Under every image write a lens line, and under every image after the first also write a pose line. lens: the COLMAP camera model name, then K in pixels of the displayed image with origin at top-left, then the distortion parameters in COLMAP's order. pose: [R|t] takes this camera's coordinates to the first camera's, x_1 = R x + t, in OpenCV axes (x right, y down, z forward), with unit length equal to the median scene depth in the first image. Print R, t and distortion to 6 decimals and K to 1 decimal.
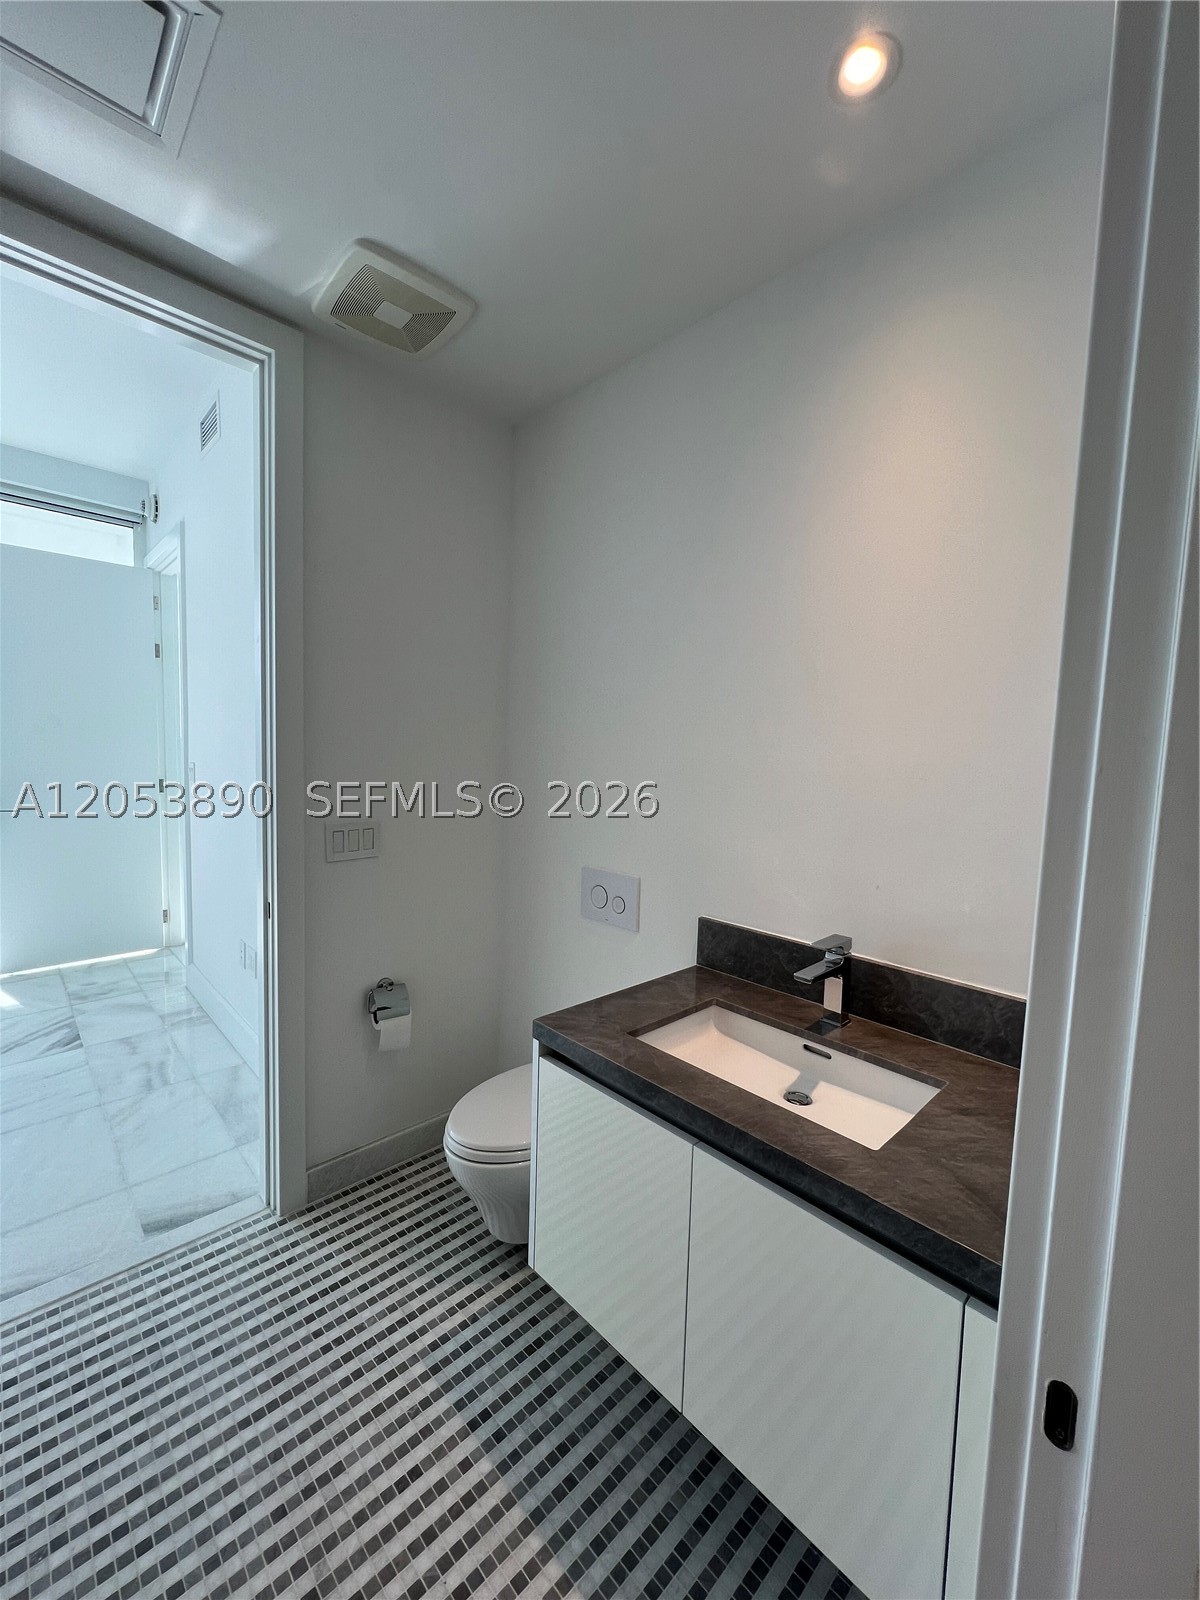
lens RADIAL K [[640.6, 0, 601.6], [0, 640.6, 800.9], [0, 0, 1]] dist [-0.001272, 0.000641]
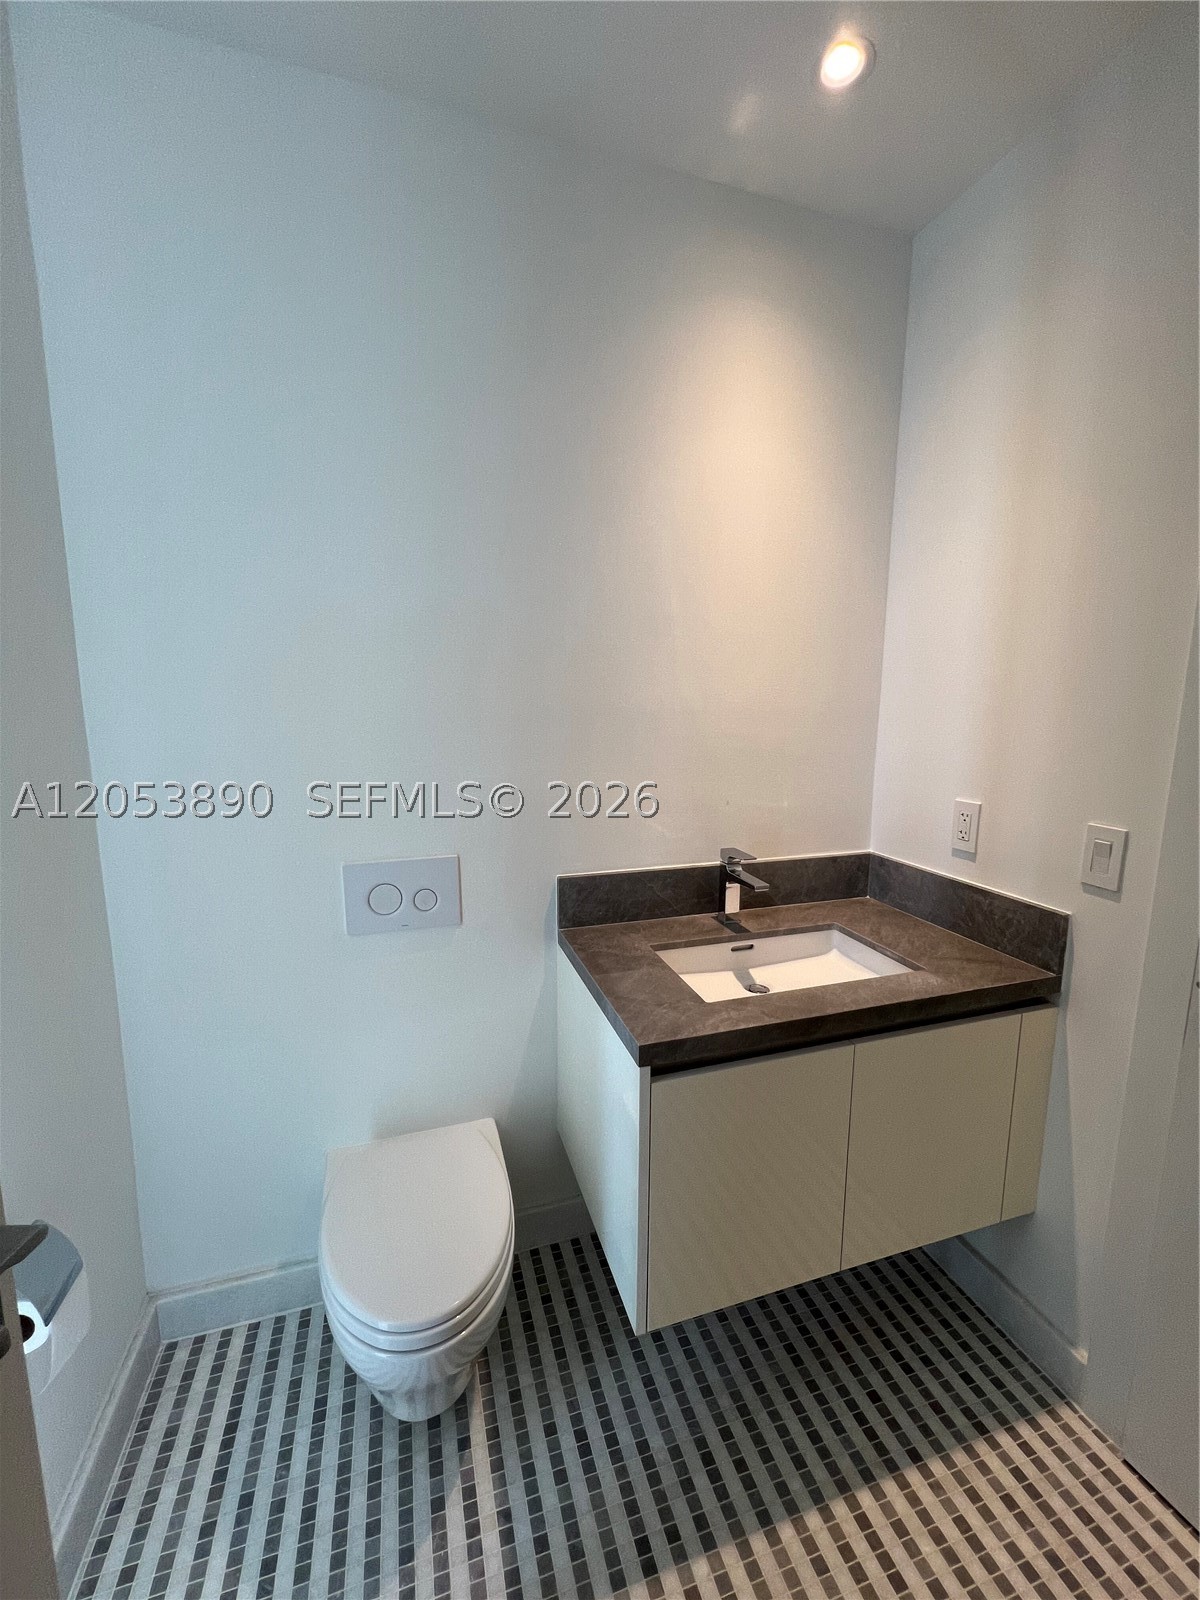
lens RADIAL K [[638.7, 0, 600.5], [0, 638.7, 793.5], [0, 0, 1]] dist [-0.000027, 0.000067]
pose [[0.439478, -0.157043, 0.884419, -0.759921], [0.076475, 0.987565, 0.137357, -0.070047], [-0.894992, 0.007271, 0.446023, 0.691541]]
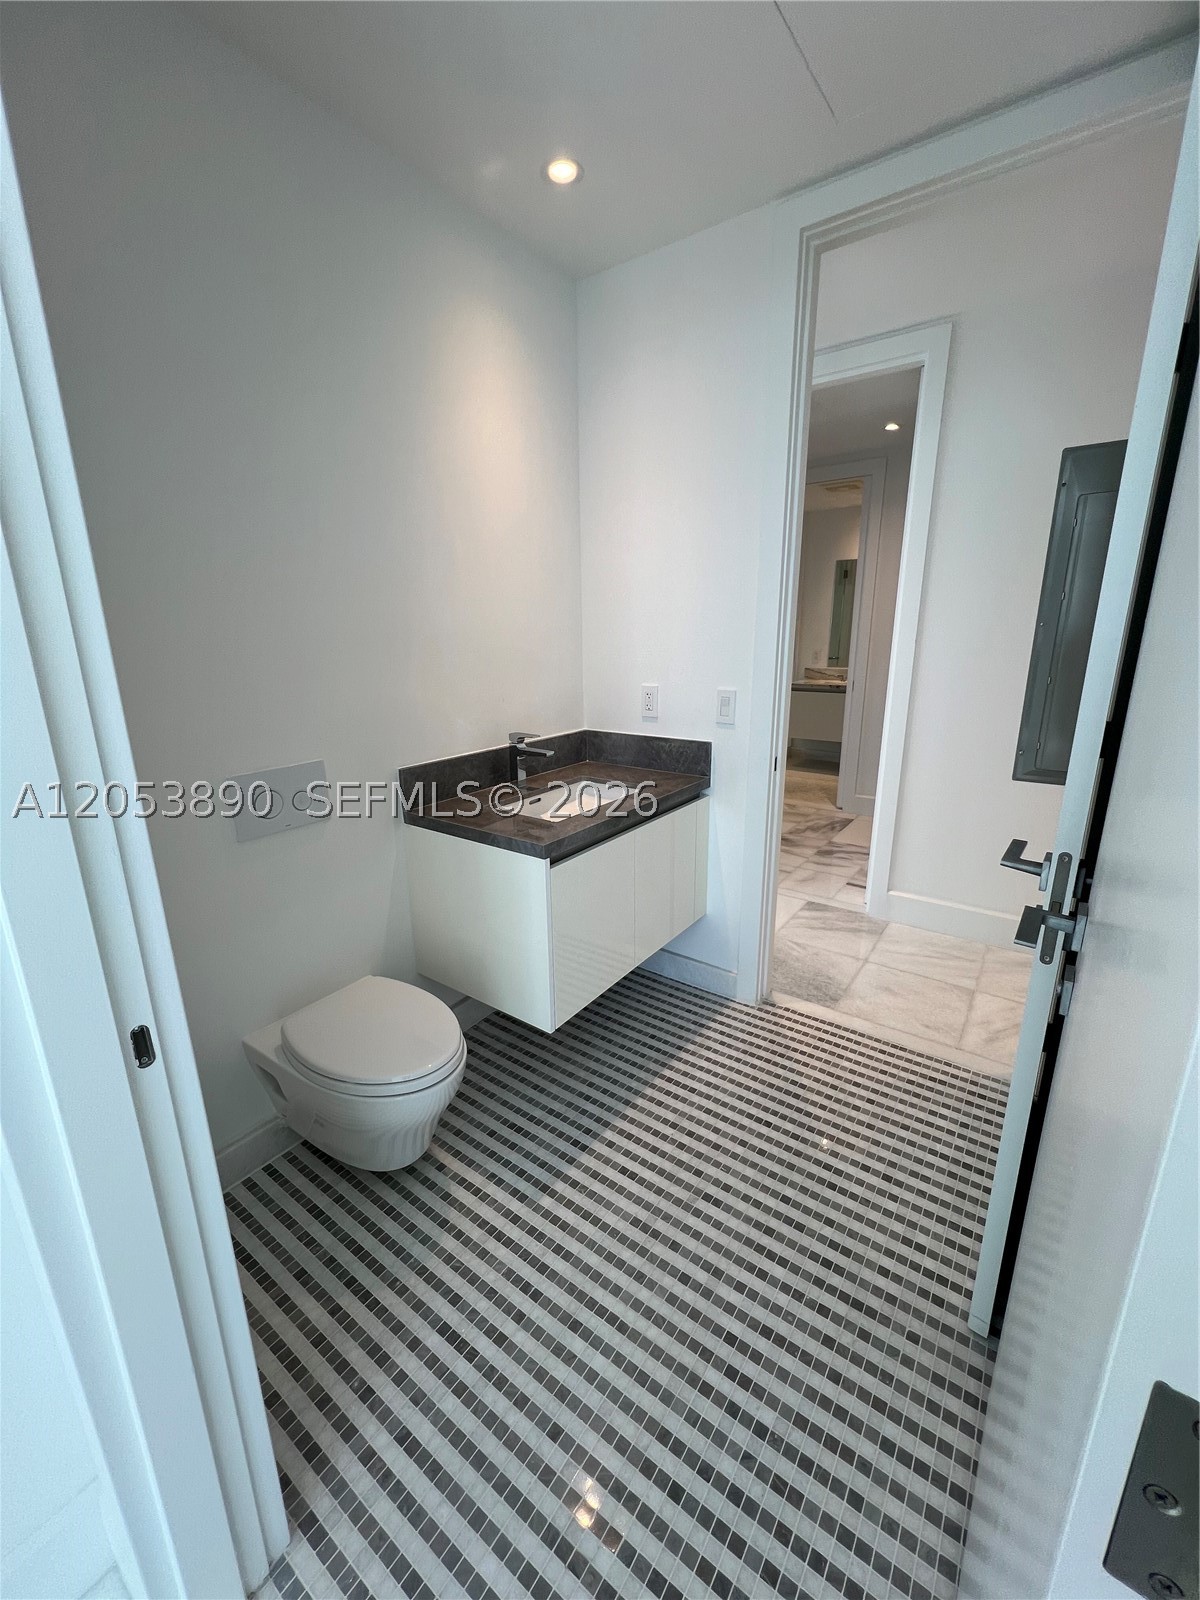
lens RADIAL K [[640.6, 0, 601.6], [0, 640.6, 800.9], [0, 0, 1]] dist [-0.001272, 0.000641]
pose [[-0.183476, -0.280861, 0.942048, -1.230405], [0.080306, 0.950830, 0.299120, -0.089244], [-0.979738, 0.130533, -0.151900, 1.059710]]
